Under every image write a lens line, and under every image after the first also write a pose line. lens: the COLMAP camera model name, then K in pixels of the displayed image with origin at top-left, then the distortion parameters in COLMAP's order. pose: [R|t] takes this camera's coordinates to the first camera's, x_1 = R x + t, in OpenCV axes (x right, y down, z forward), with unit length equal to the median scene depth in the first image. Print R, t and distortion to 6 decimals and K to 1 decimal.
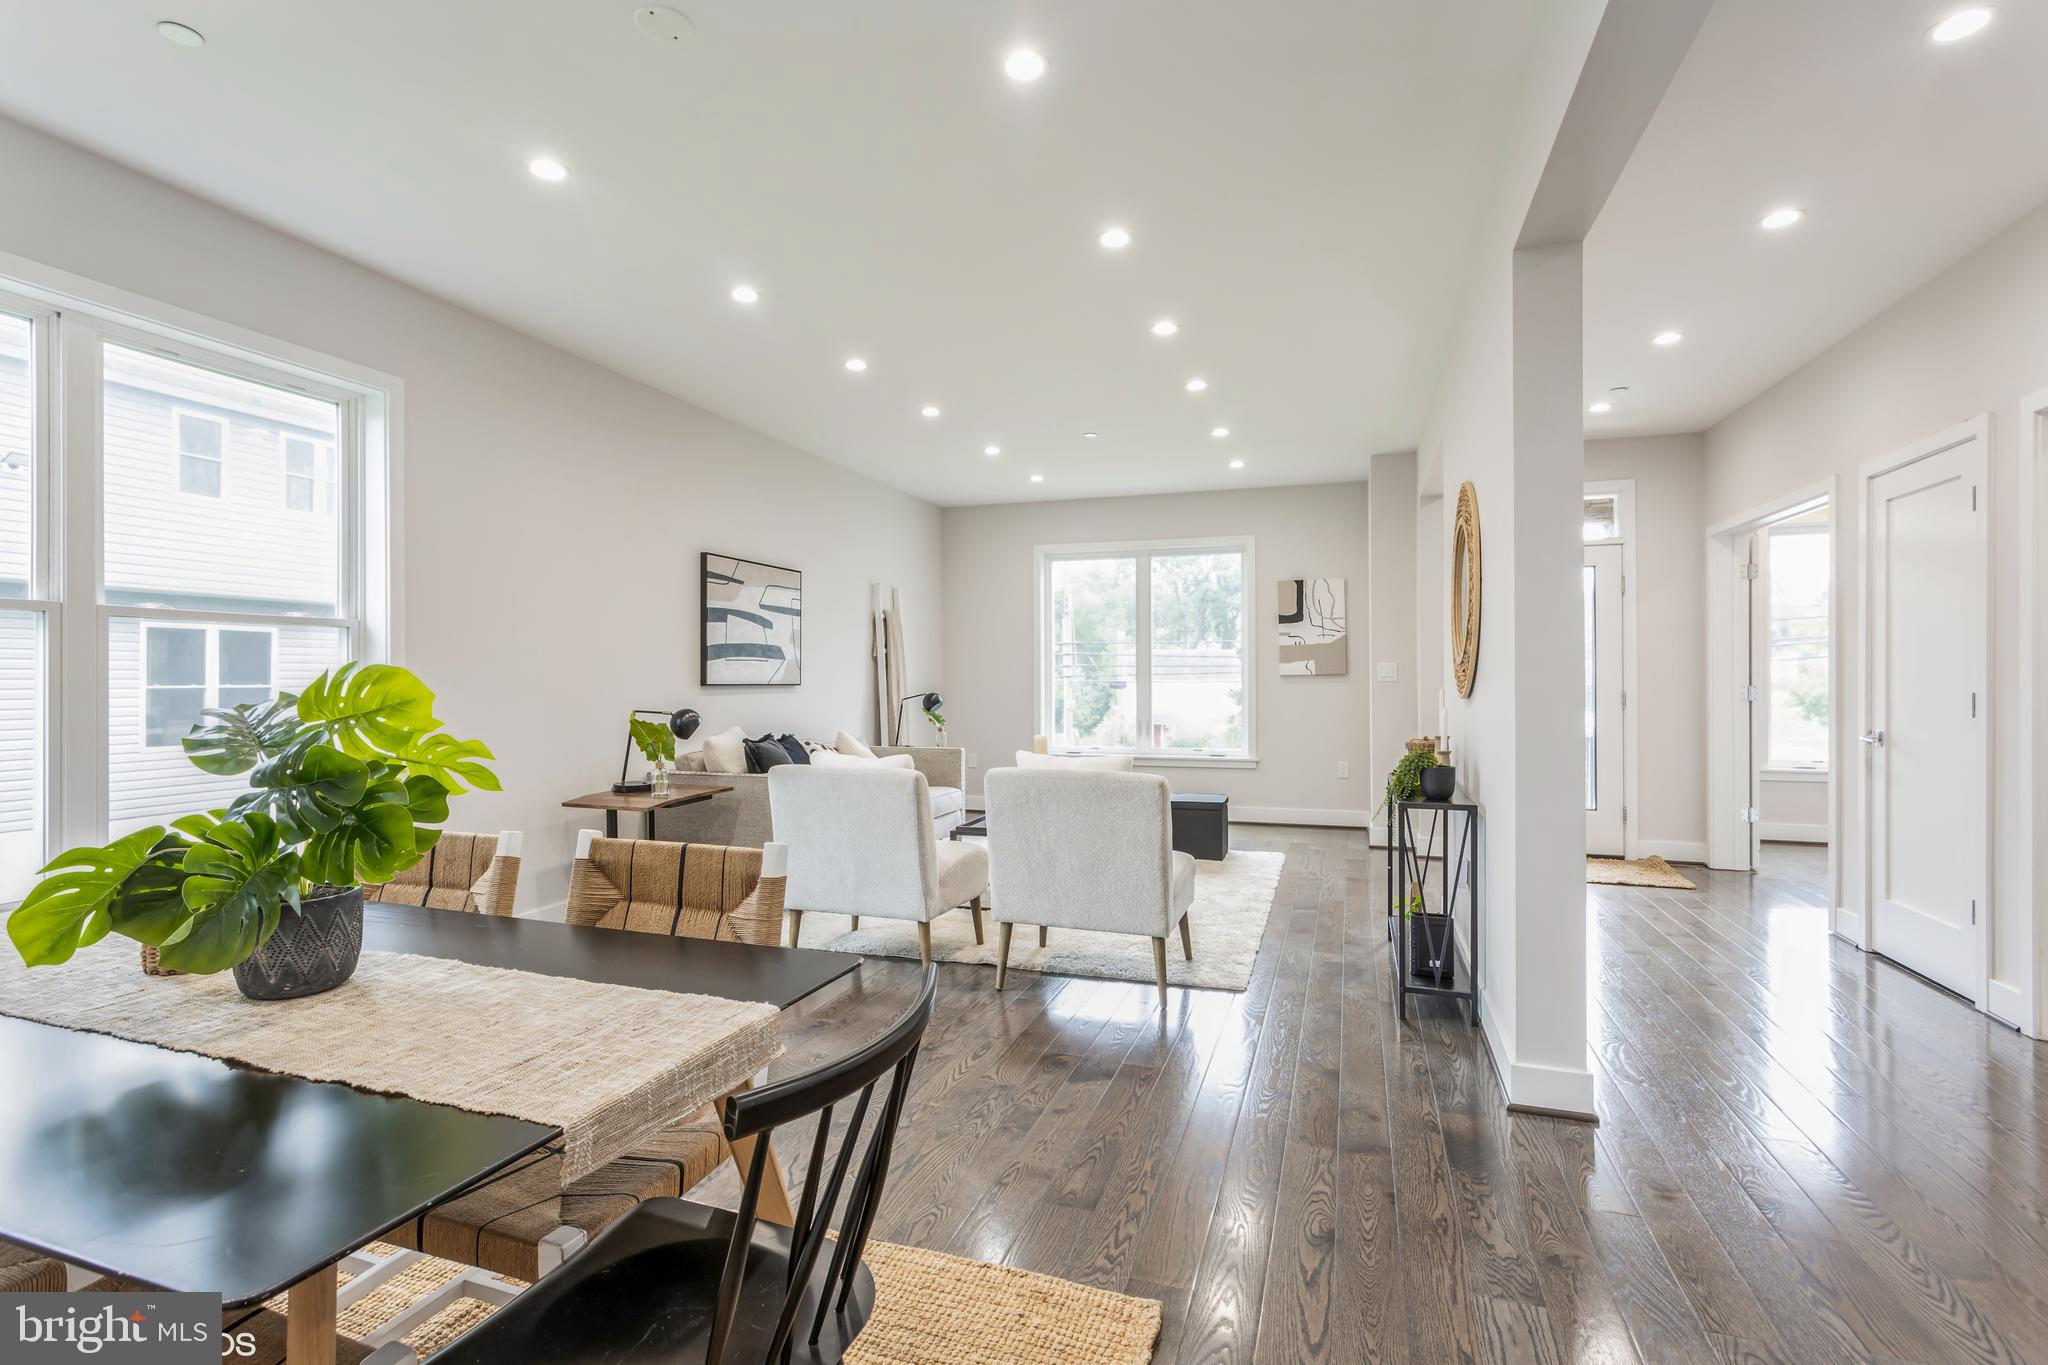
lens RADIAL K [[975.2, 0, 1016.3], [0, 975.2, 675.9], [0, 0, 1]] dist [0.000786, 0.002926]
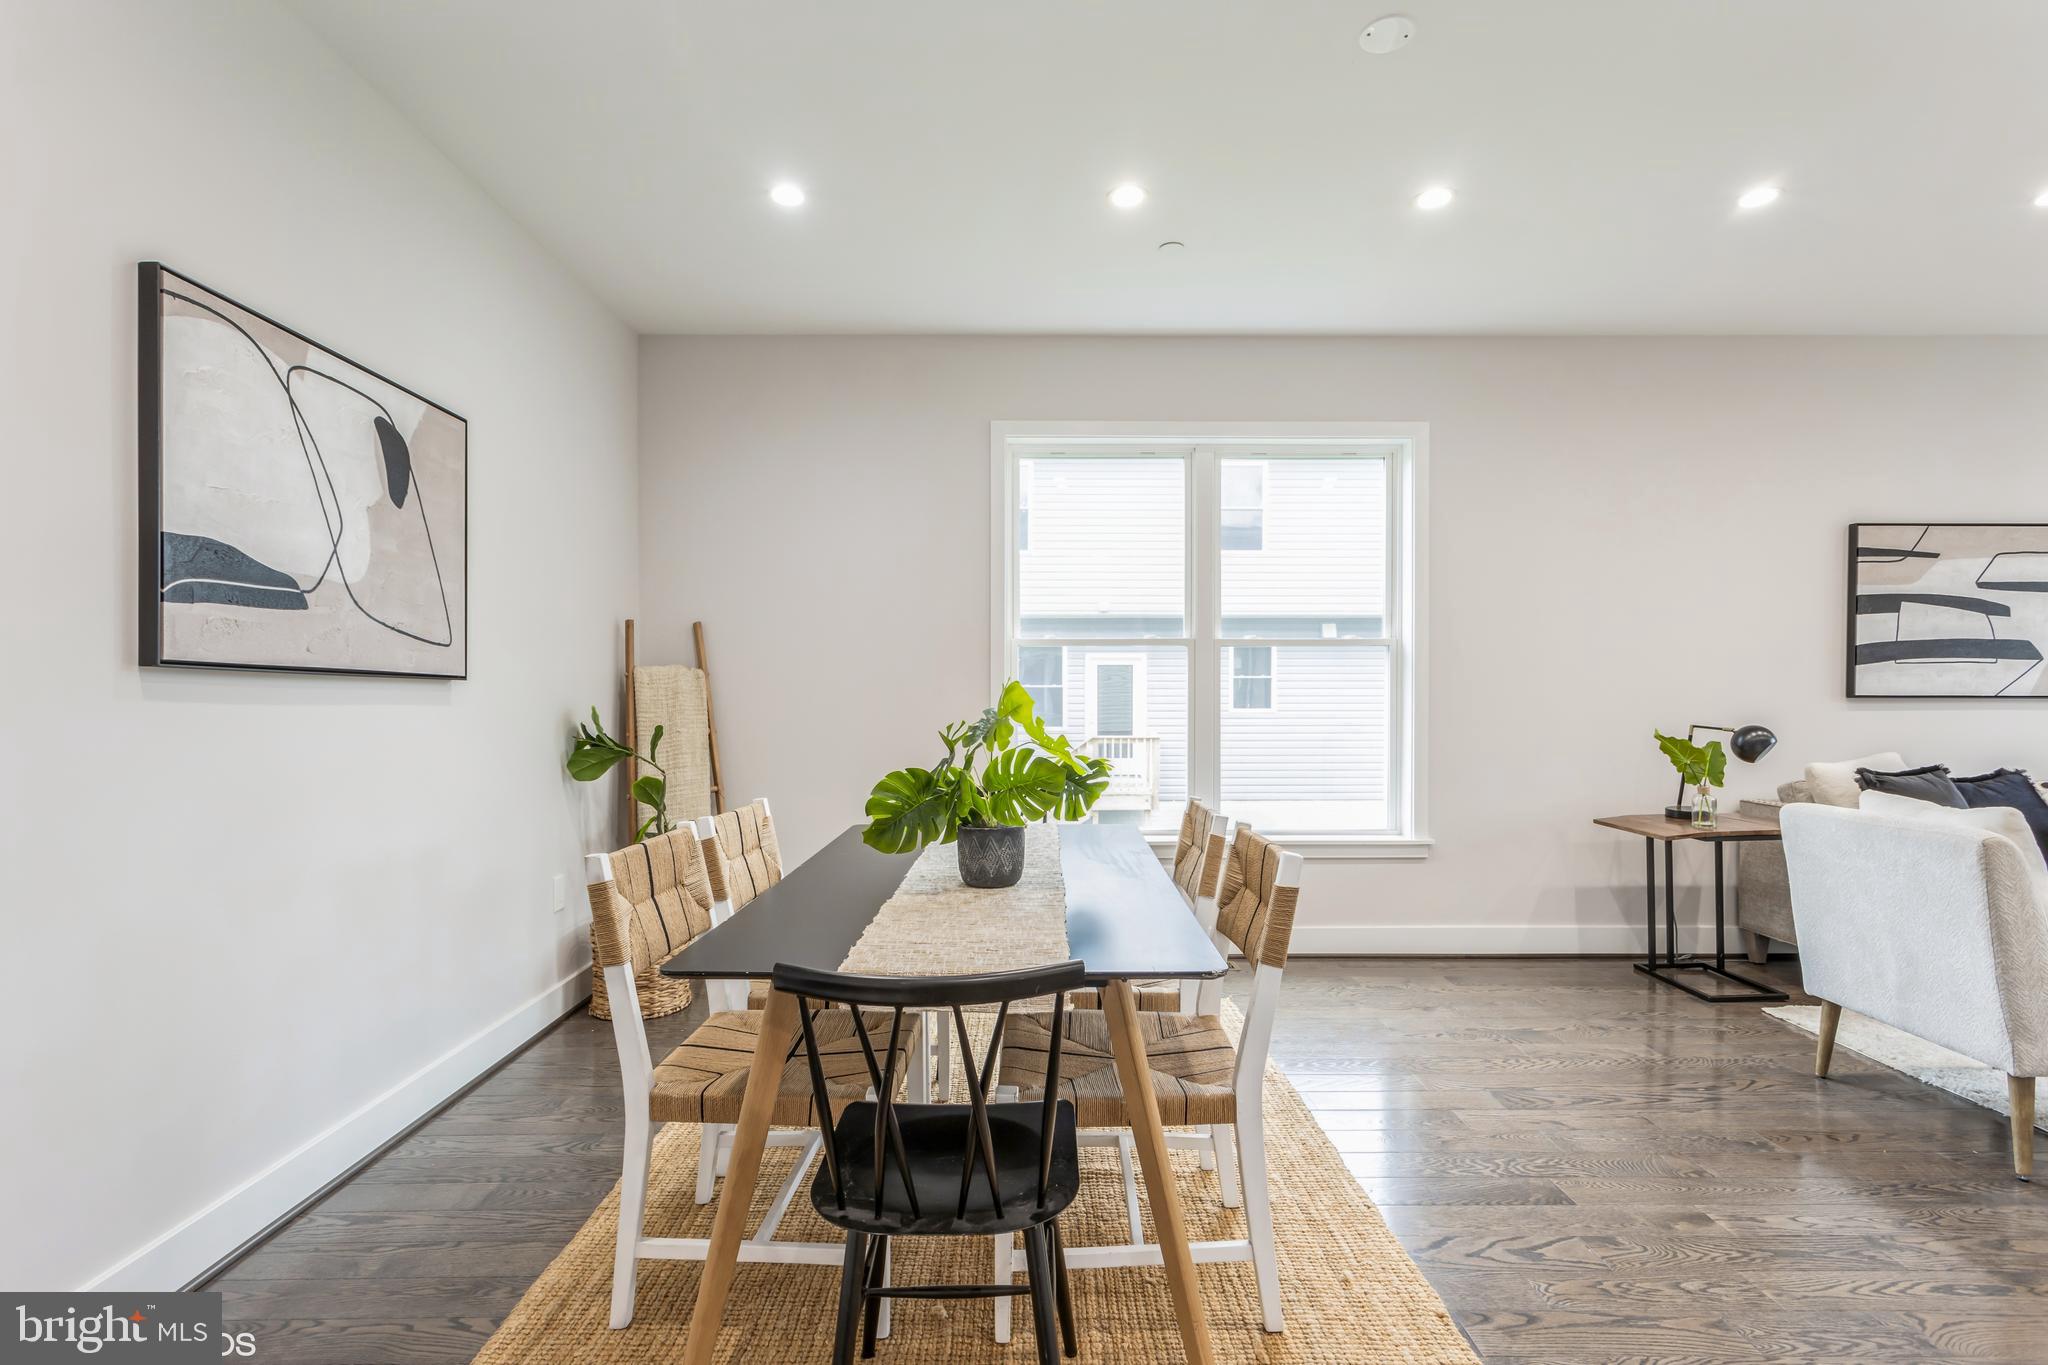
lens RADIAL K [[975.2, 0, 1024.8], [0, 975.2, 706.8], [0, 0, 1]] dist [0.000786, 0.002926]
pose [[0.329762, 0.017037, -0.943911, 0.171445], [0.004492, 0.999798, 0.019615, -0.000547], [0.944054, -0.010708, 0.329618, 0.113712]]
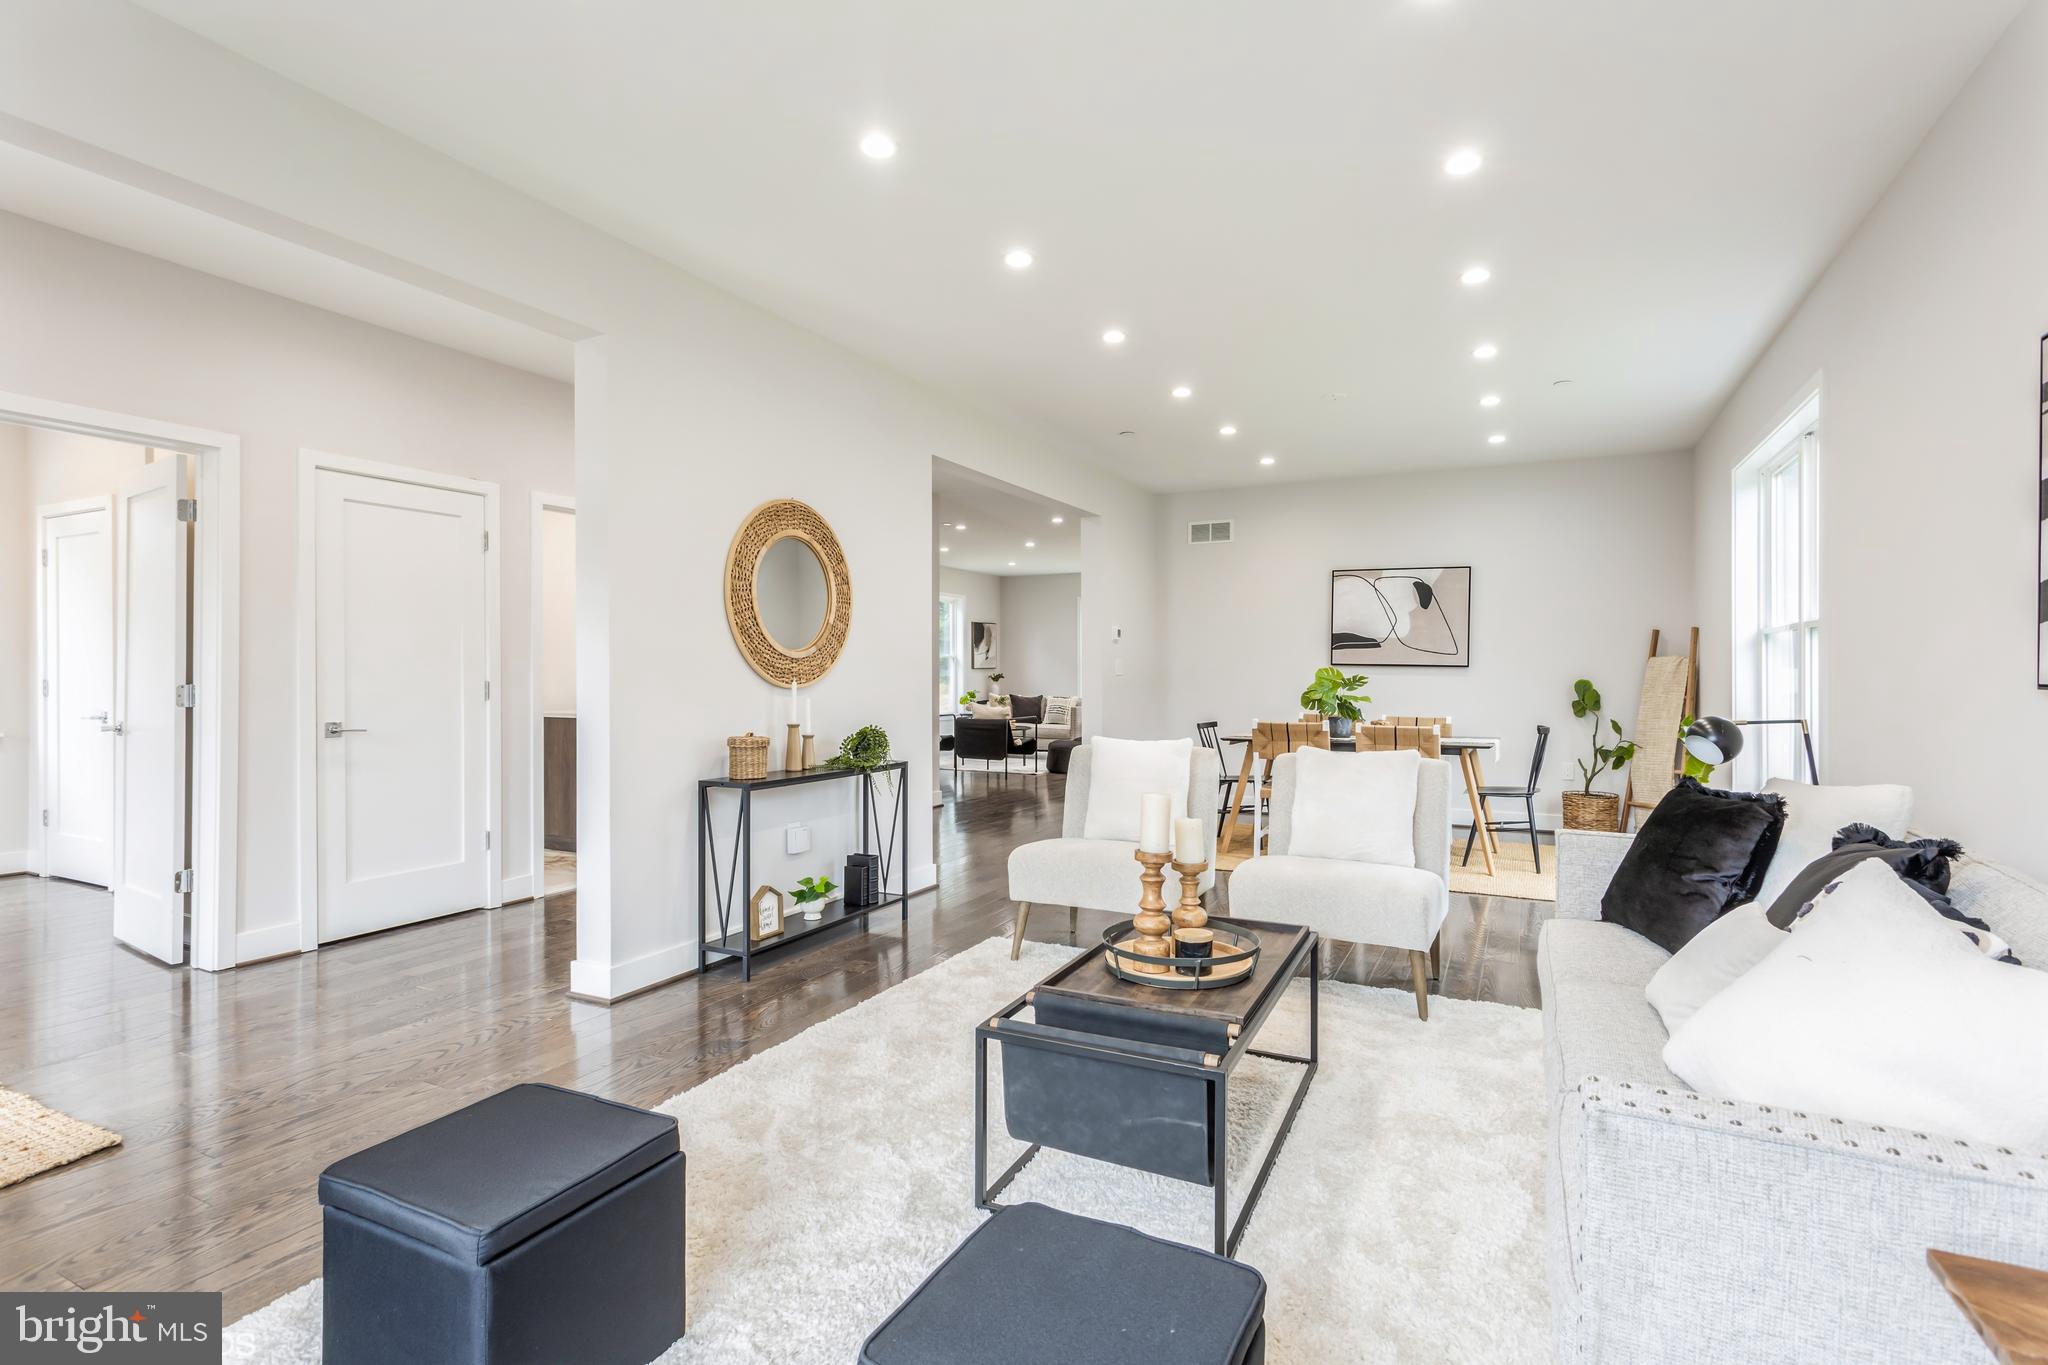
lens RADIAL K [[975.2, 0, 1031.1], [0, 975.2, 677.8], [0, 0, 1]] dist [0.000786, 0.002926]
pose [[-0.990809, 0.000894, 0.135265, 0.017838], [0.001316, 0.999995, 0.003030, 0.003620], [-0.135261, 0.003180, -0.990805, 1.265919]]
